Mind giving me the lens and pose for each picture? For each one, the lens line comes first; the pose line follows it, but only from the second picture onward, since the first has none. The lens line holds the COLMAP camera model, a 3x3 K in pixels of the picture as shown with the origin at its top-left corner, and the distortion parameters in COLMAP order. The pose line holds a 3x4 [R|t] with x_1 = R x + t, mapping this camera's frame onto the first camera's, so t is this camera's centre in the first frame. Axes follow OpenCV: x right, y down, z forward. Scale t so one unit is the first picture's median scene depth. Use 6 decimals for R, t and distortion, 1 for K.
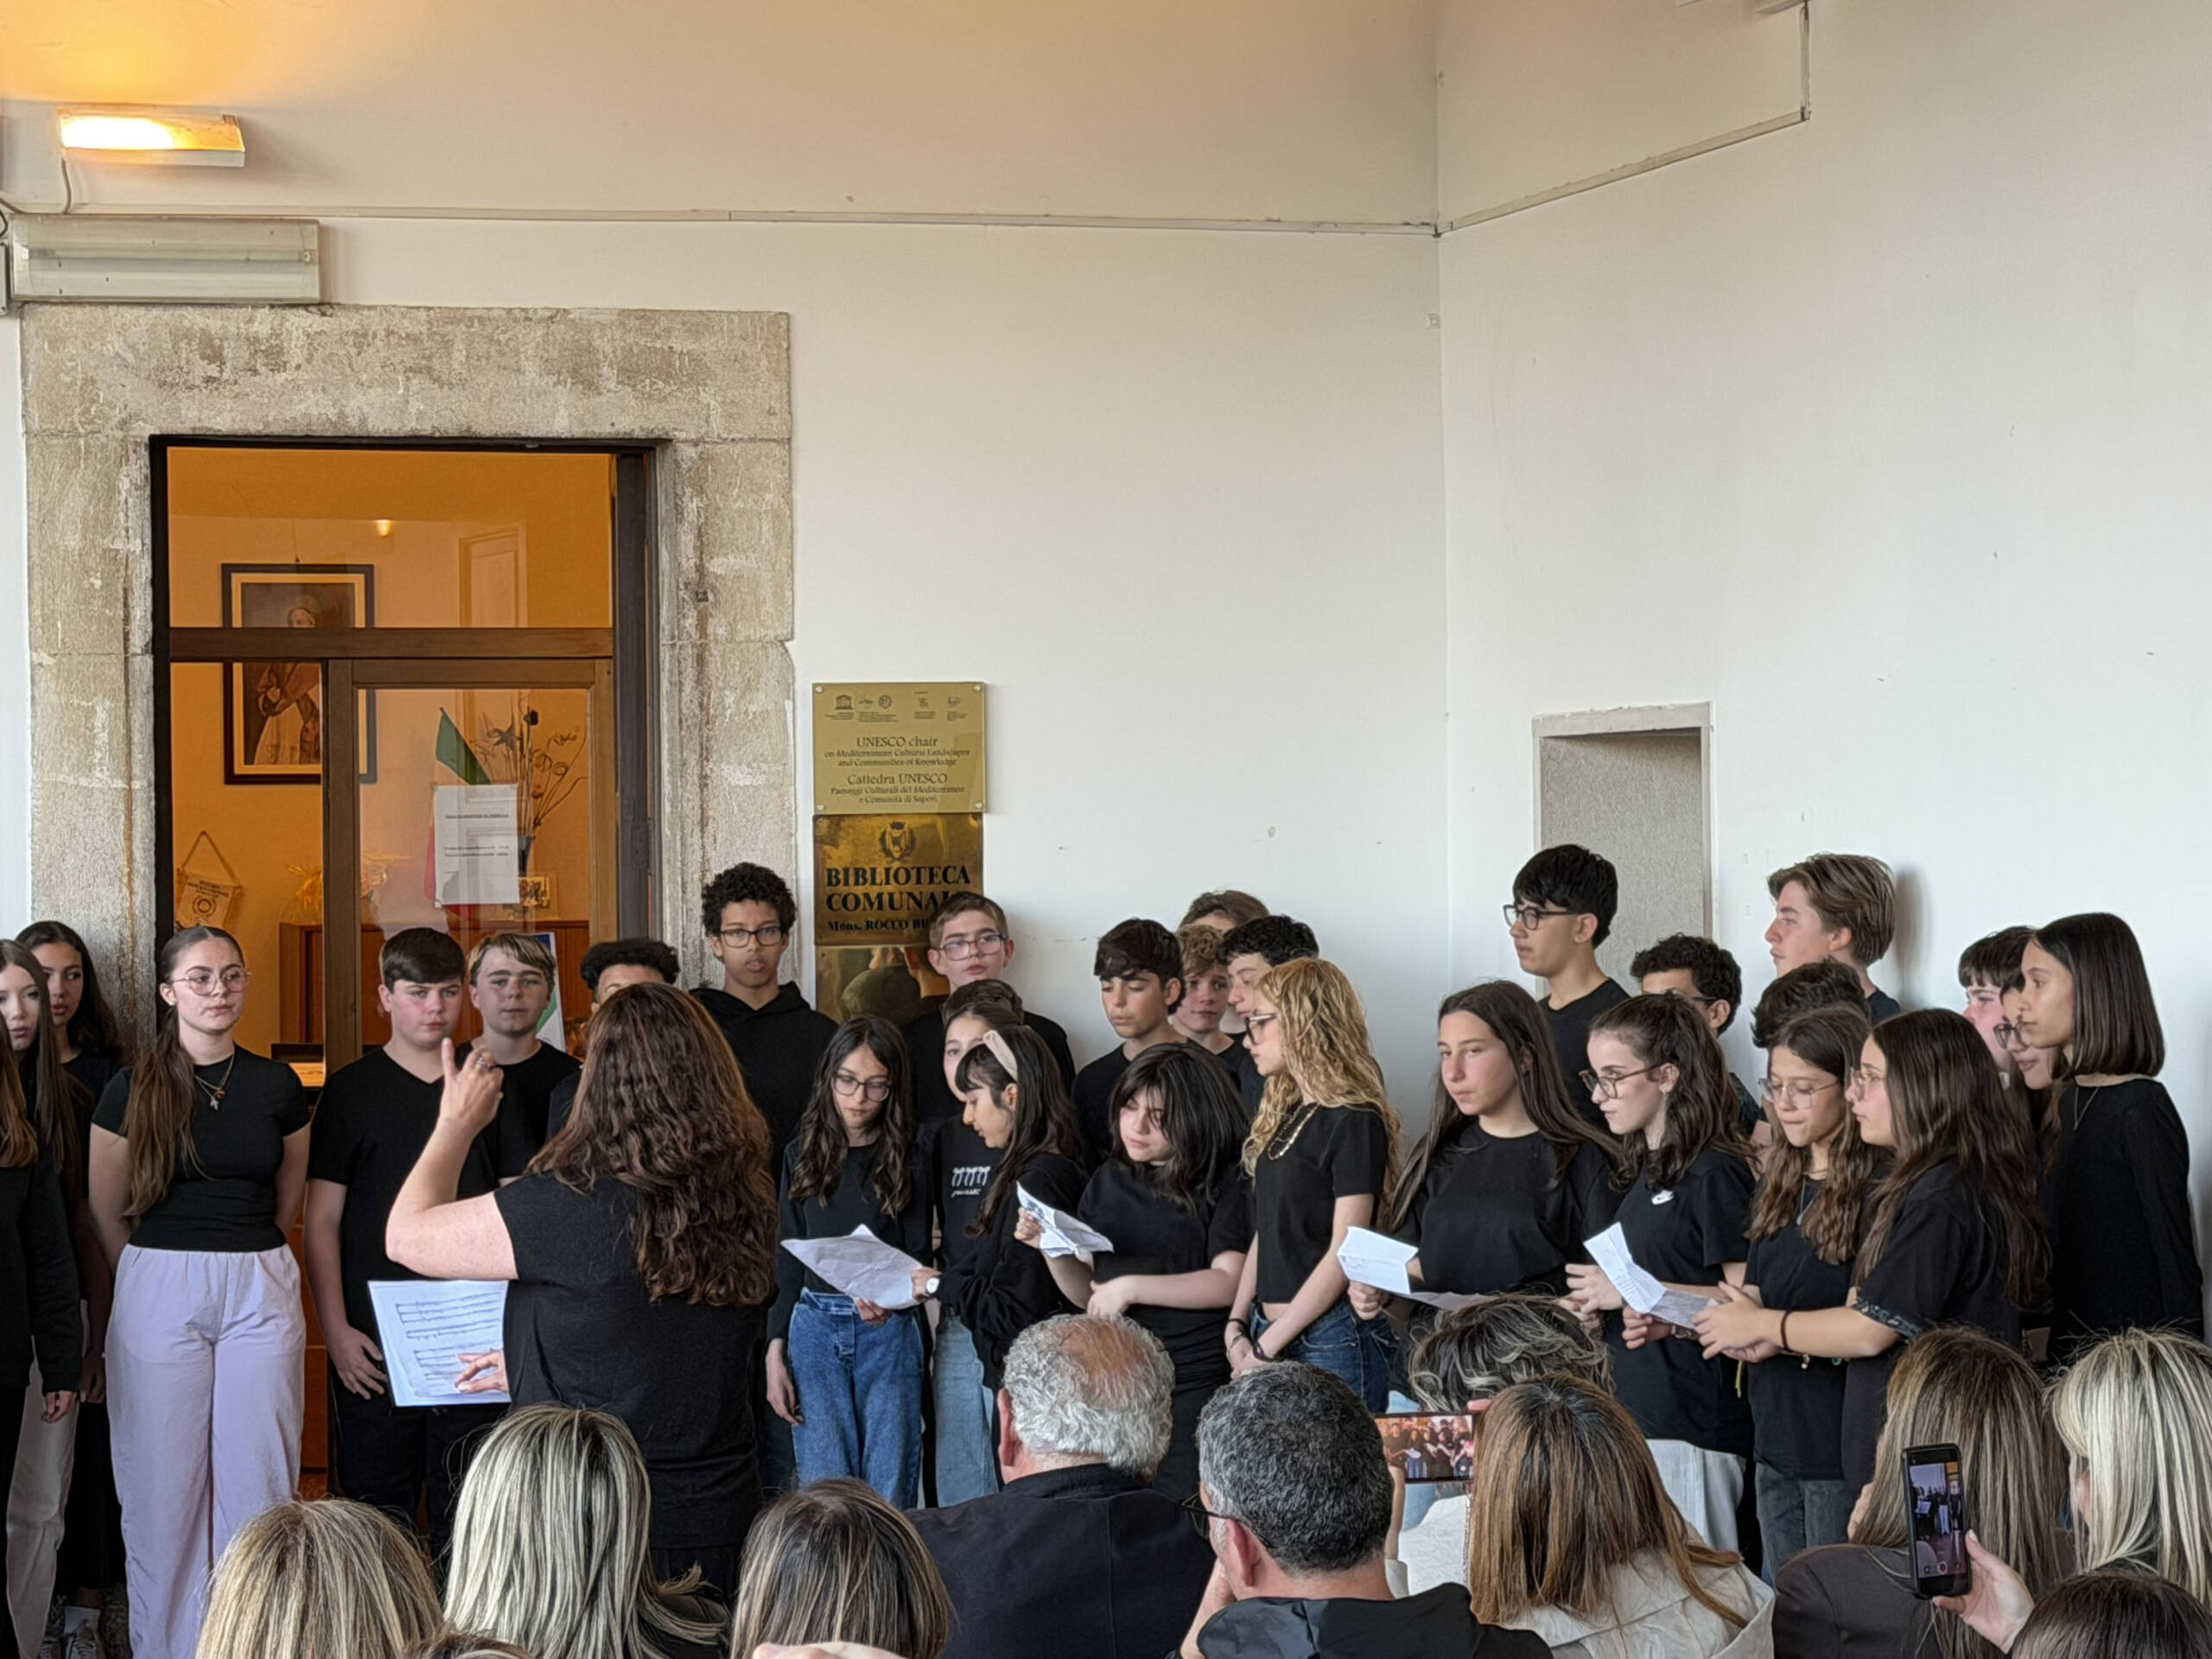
lens RADIAL K [[5305.7, 0, 1106.0], [0, 5305.7, 829.5], [0, 0, 1]] dist [0.236059, -0.709111]
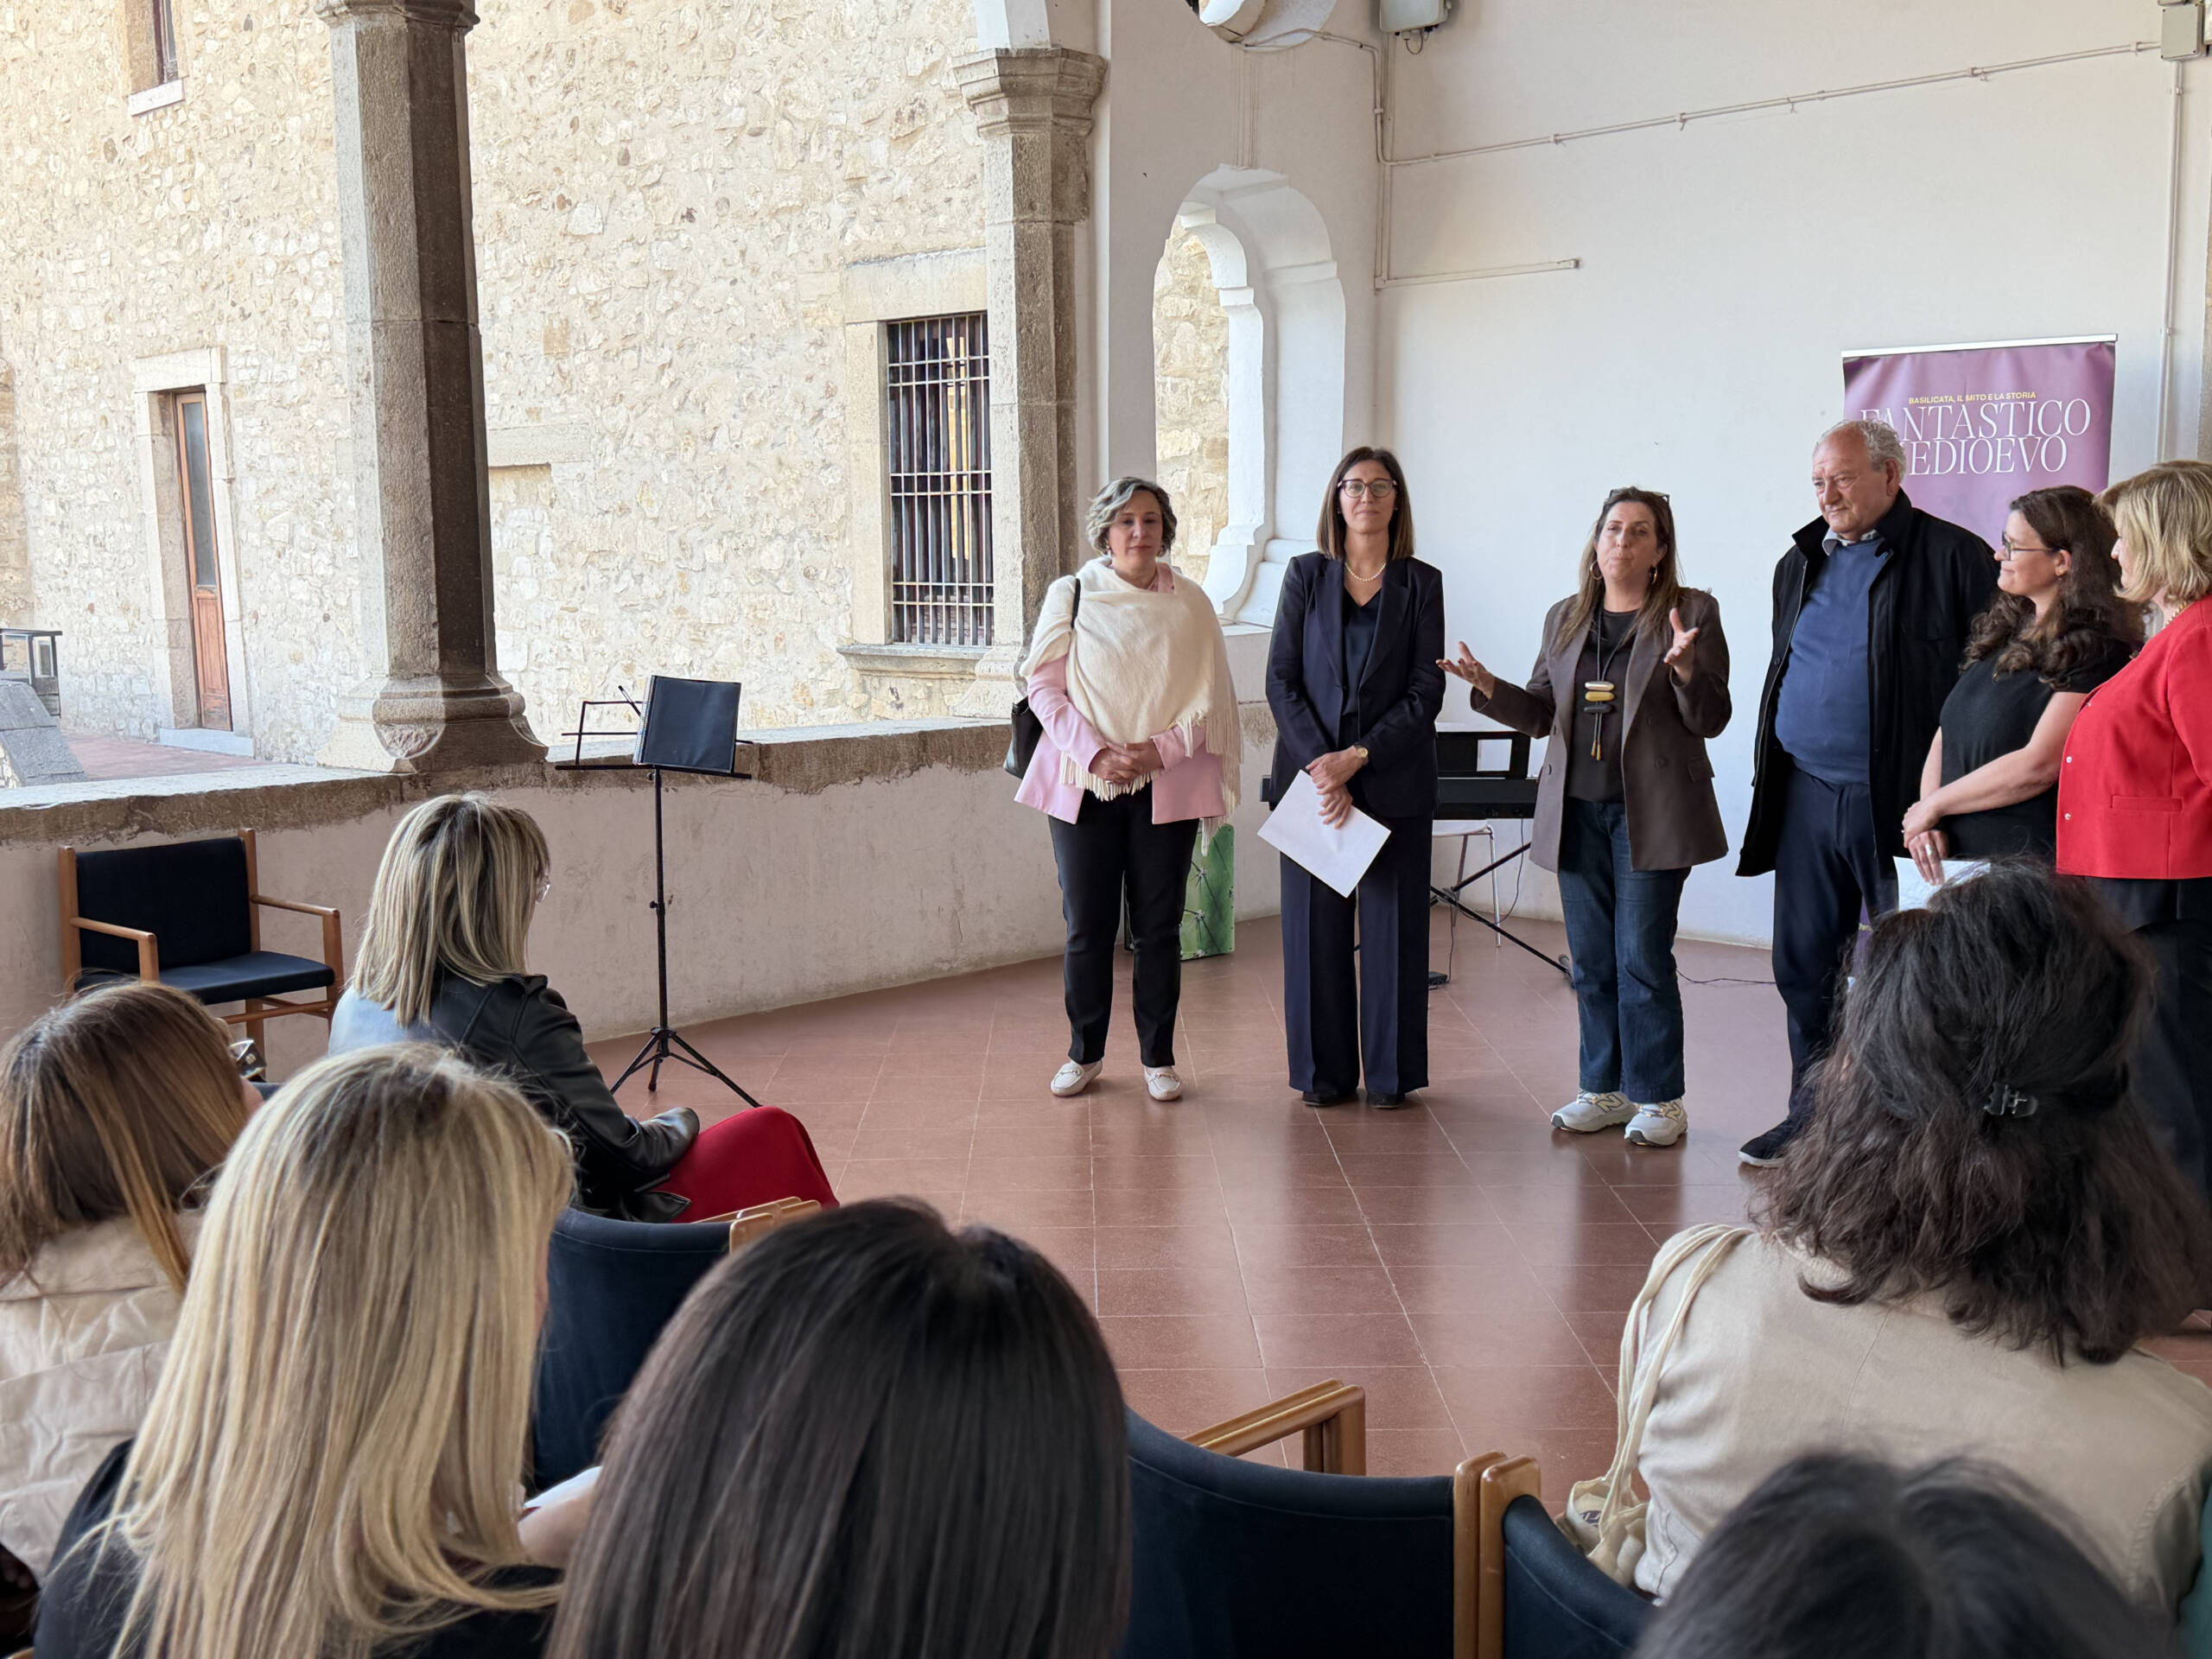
lens RADIAL K [[2342.3, 0, 1104.7], [0, 2342.3, 843.5], [0, 0, 1]] dist [0.205442, -0.461001]
pose [[0.481415, 0.119219, -0.868347, 0.225341], [0.003537, 0.990434, 0.137942, 0.021470], [0.876486, -0.069479, 0.476388, 0.418024]]
